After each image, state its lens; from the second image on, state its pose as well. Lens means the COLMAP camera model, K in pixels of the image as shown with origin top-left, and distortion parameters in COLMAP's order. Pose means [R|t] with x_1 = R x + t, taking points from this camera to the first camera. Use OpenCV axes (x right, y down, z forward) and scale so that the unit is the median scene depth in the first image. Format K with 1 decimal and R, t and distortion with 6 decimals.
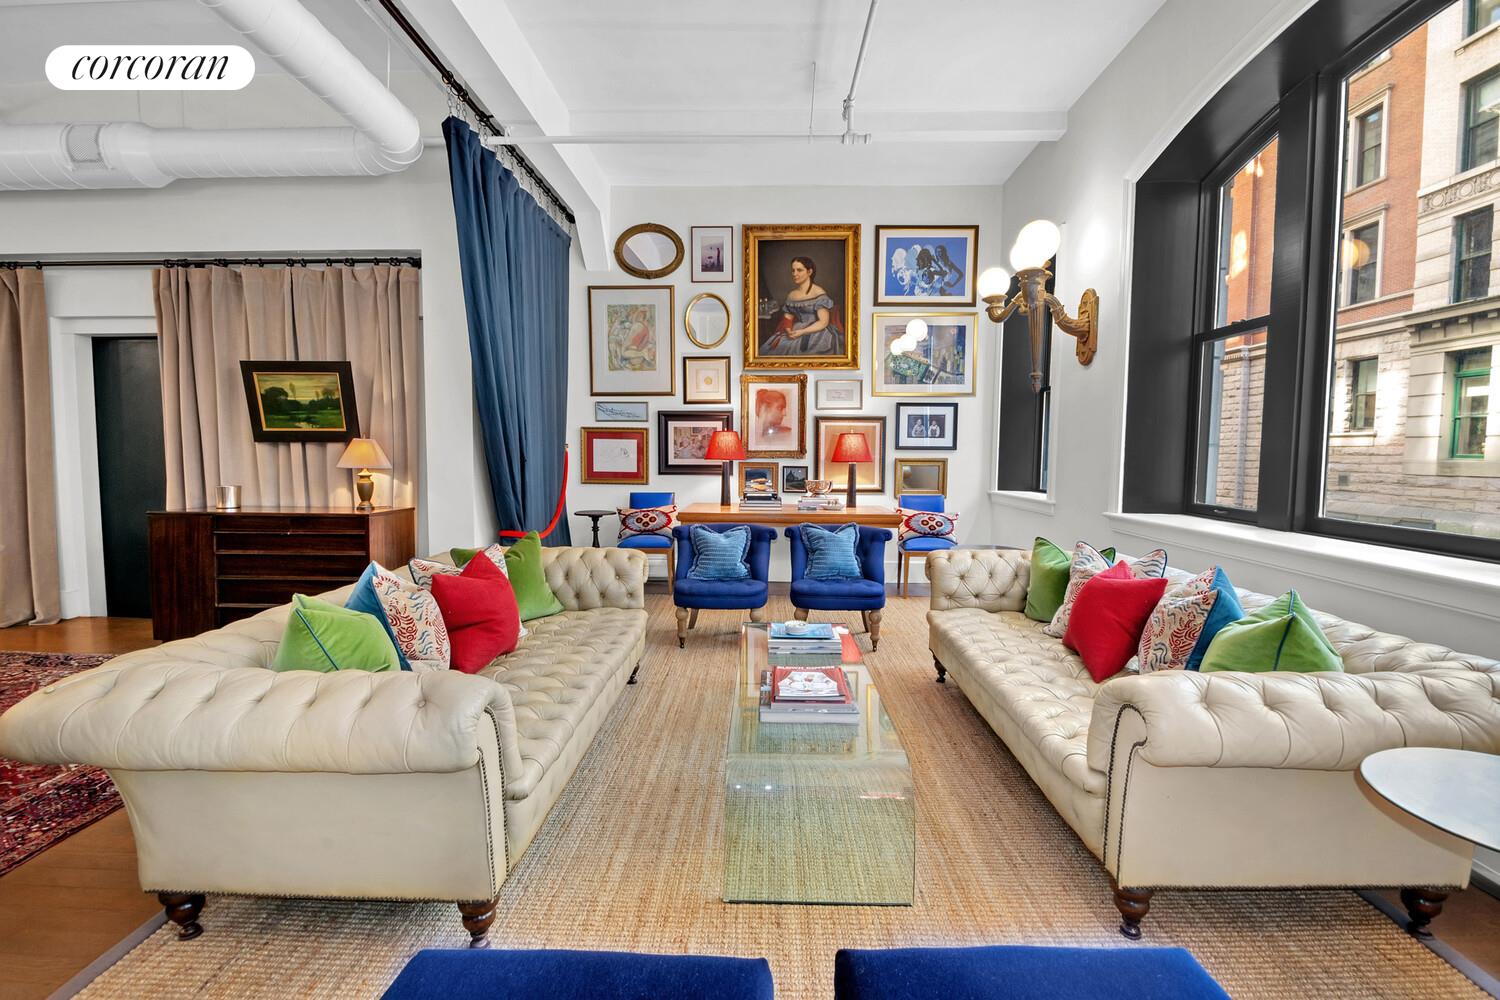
lens RADIAL K [[660.6, 0, 752.1], [0, 660.6, 497.8], [0, 0, 1]] dist [0.000866, -0.000005]
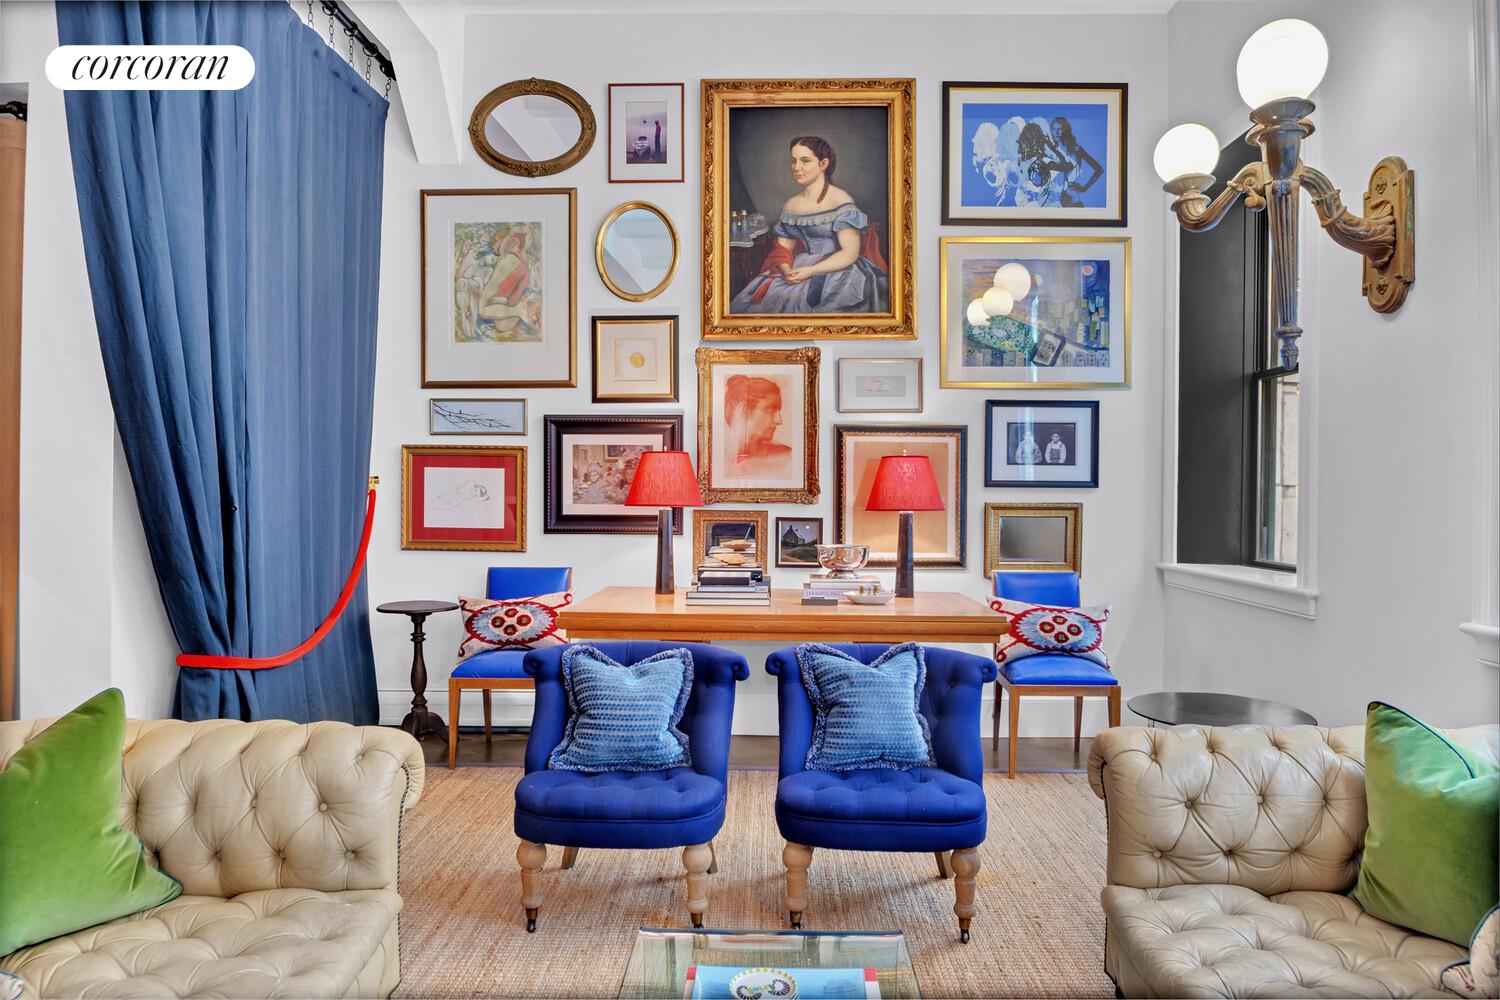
lens RADIAL K [[1068.6, 0, 747.9], [0, 1068.6, 499.0], [0, 0, 1]] dist [-0.046029, -0.001056]
pose [[0.999971, -0.000263, 0.007564, 0.018071], [0.000735, 0.998045, -0.062489, -0.009523], [-0.007533, 0.062493, 0.998017, 0.141654]]
